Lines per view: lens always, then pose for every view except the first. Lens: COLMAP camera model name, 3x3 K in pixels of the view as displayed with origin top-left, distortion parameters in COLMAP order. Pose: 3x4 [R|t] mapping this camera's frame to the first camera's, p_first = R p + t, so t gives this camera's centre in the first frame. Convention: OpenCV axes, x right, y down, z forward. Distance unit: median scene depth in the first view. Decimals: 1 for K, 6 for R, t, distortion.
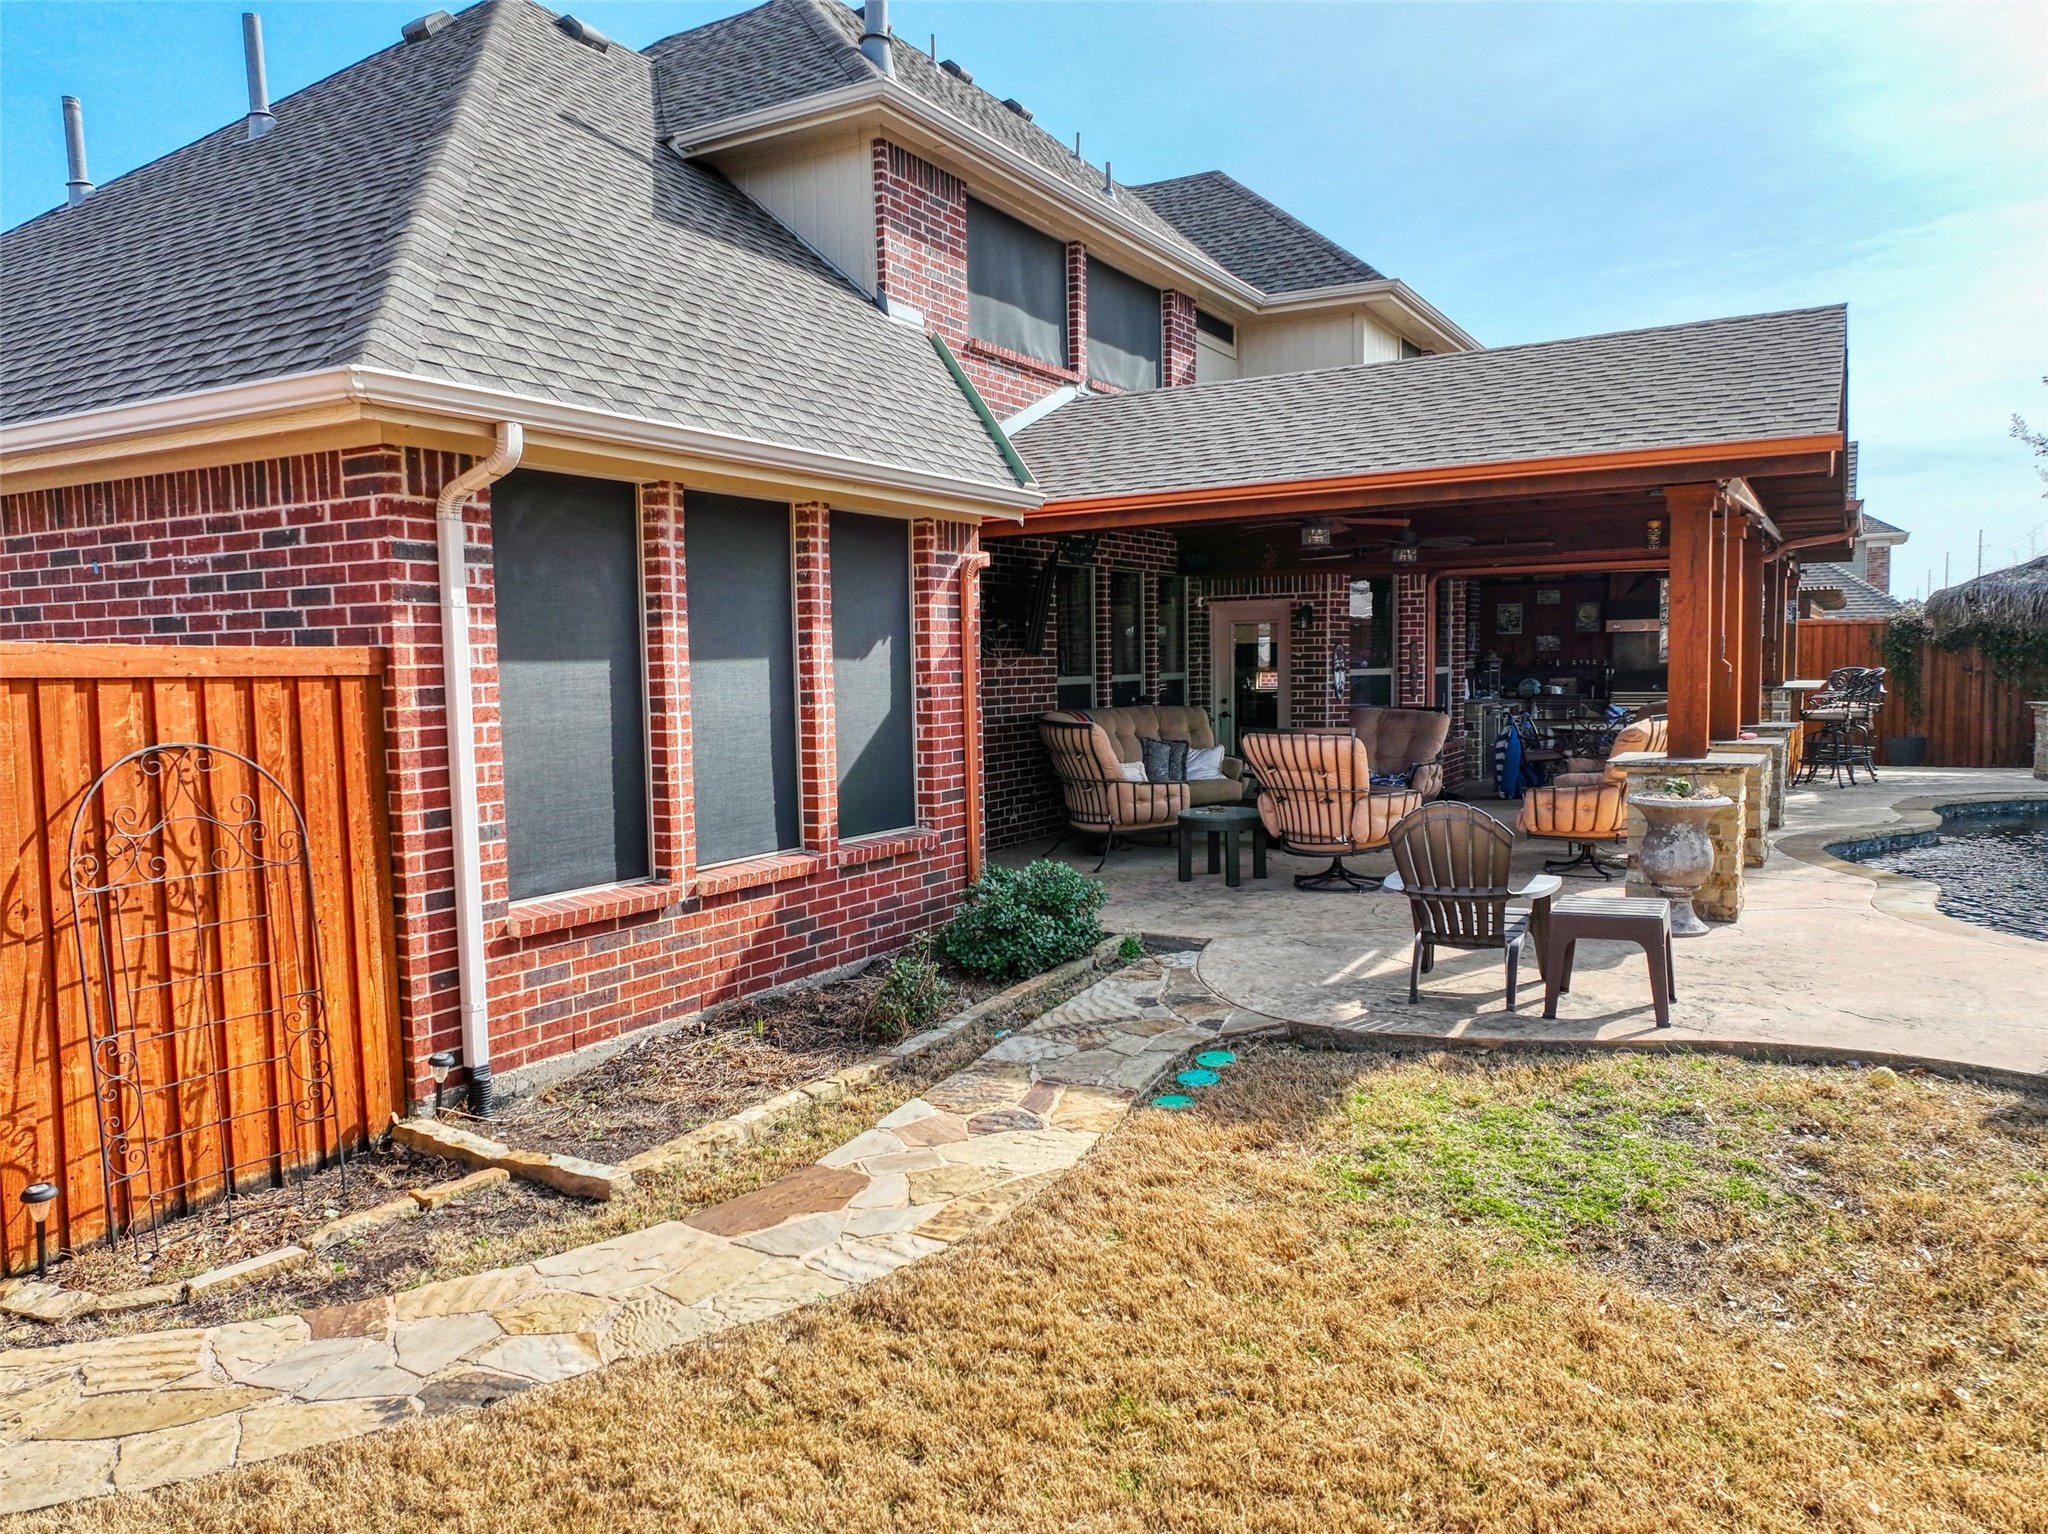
lens RADIAL K [[1468.8, 0, 1027.8], [0, 1468.8, 769.8], [0, 0, 1]] dist [0.012537, 0.000842]
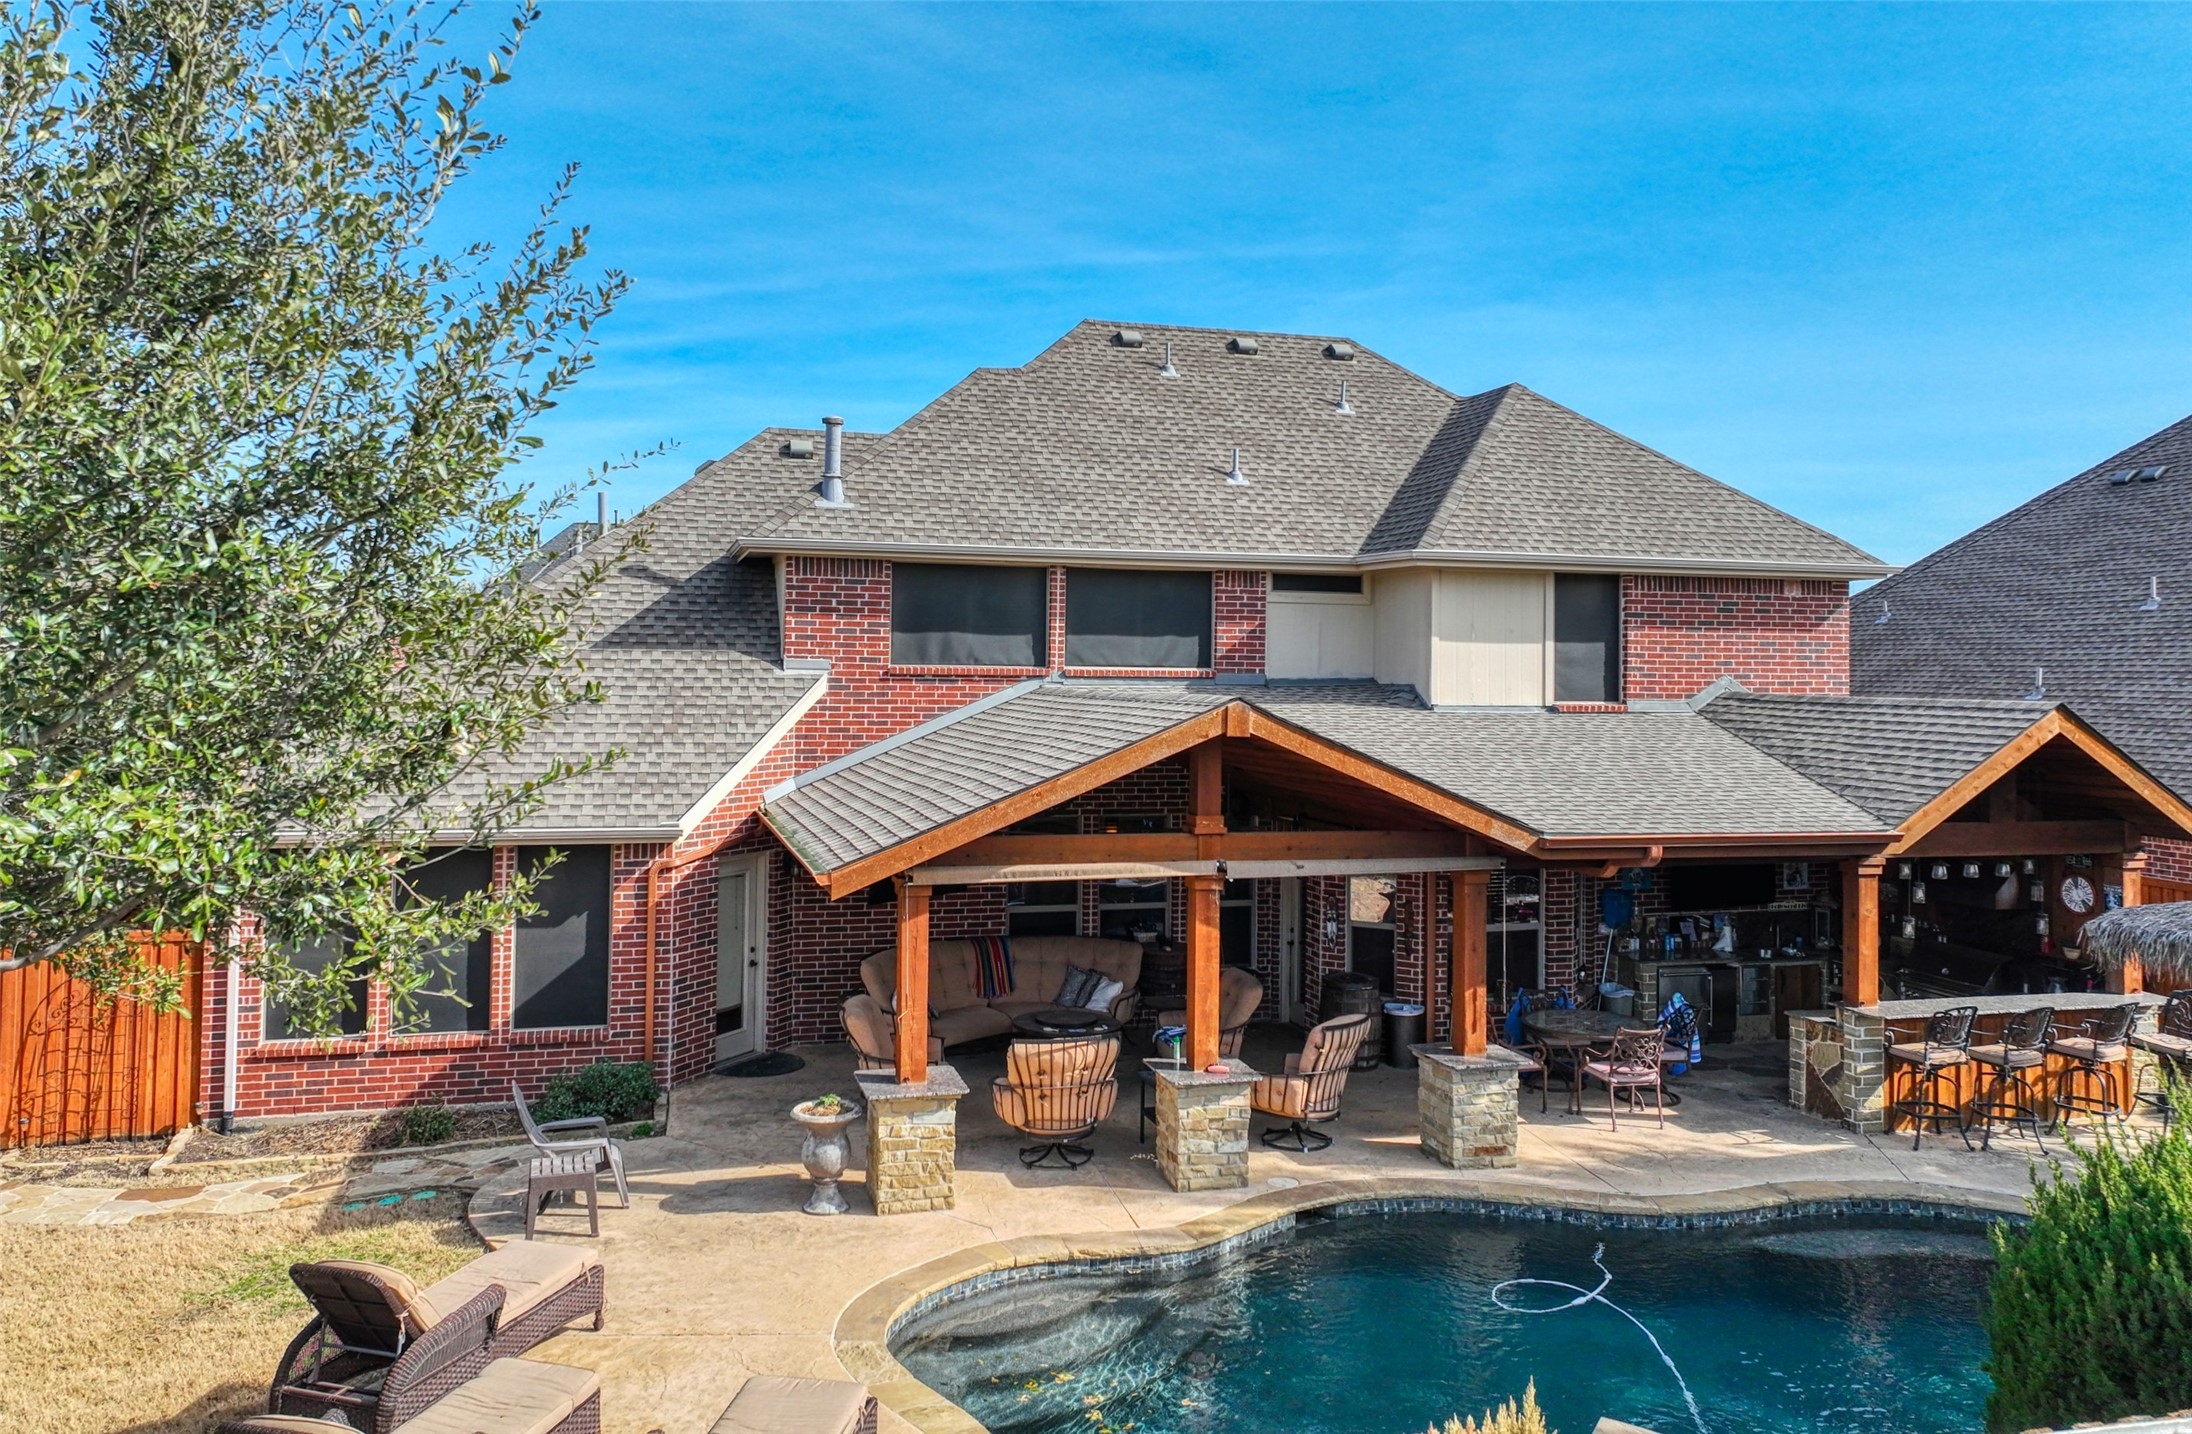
lens RADIAL K [[1611.5, 0, 1073.7], [0, 1611.5, 625.9], [0, 0, 1]] dist [0.004977, 0.009911]
pose [[0.701073, 0.009828, -0.713022, 1.828550], [-0.076823, 0.995126, -0.061819, -0.389099], [0.708939, 0.098116, 0.698412, 0.073716]]
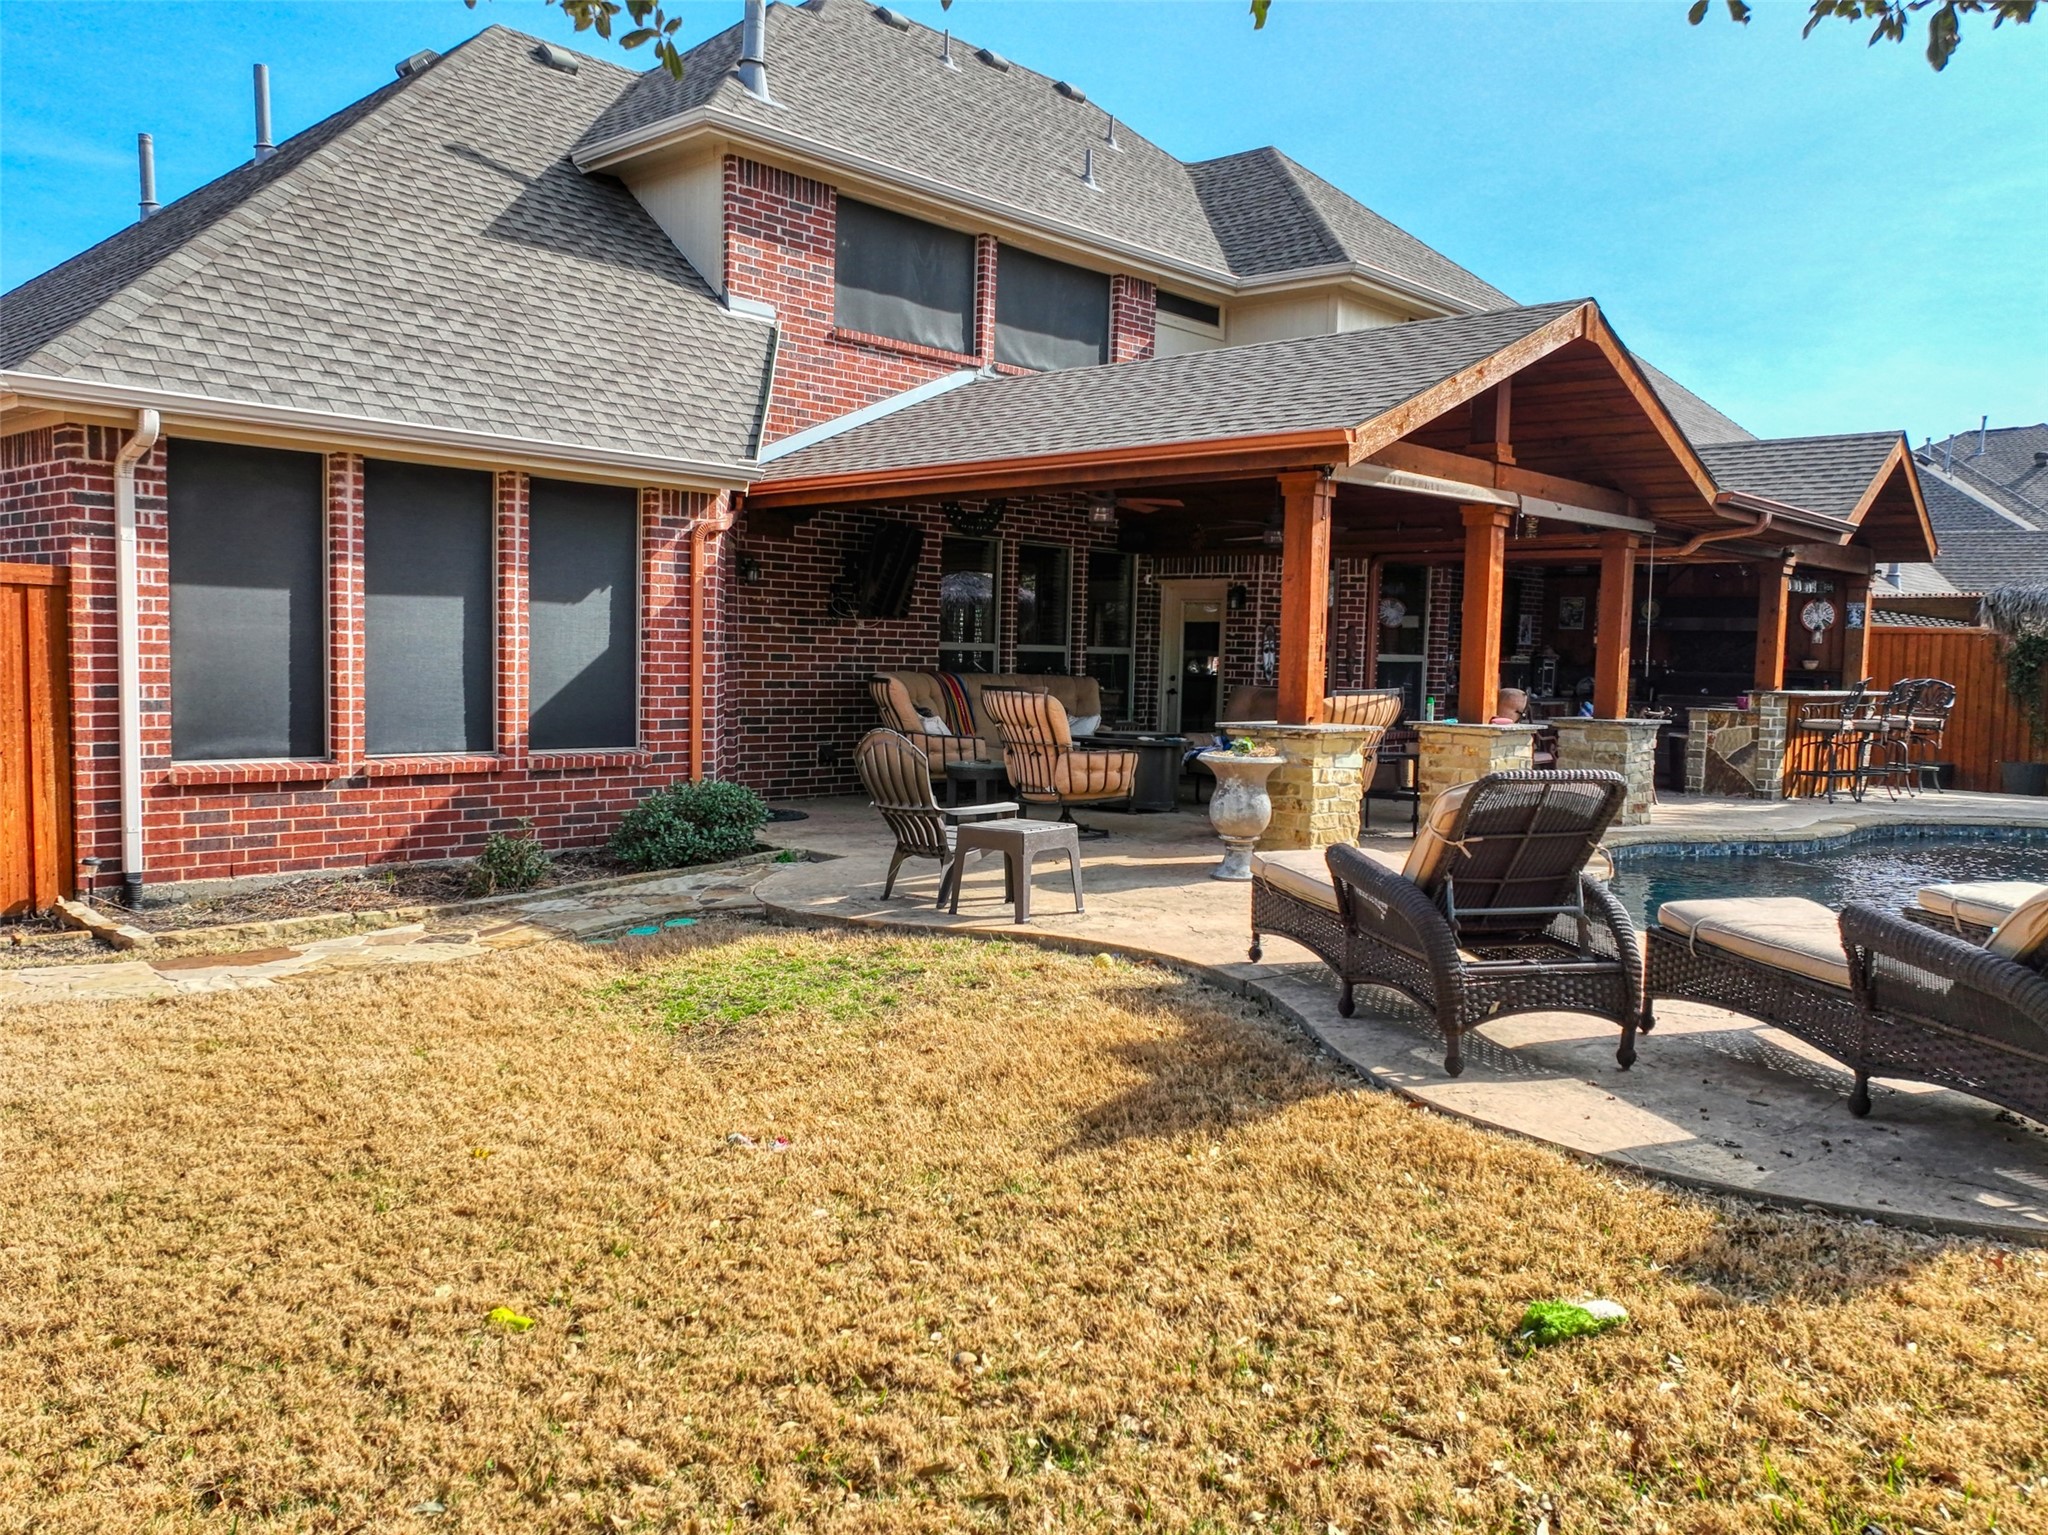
lens RADIAL K [[1614.7, 0, 1021.3], [0, 1614.7, 775.7], [0, 0, 1]] dist [0.013617, -0.003344]
pose [[0.973033, 0.060390, -0.222621, 0.600321], [-0.060031, 0.998161, 0.008386, 0.036504], [0.222718, 0.005205, 0.974869, -0.232544]]
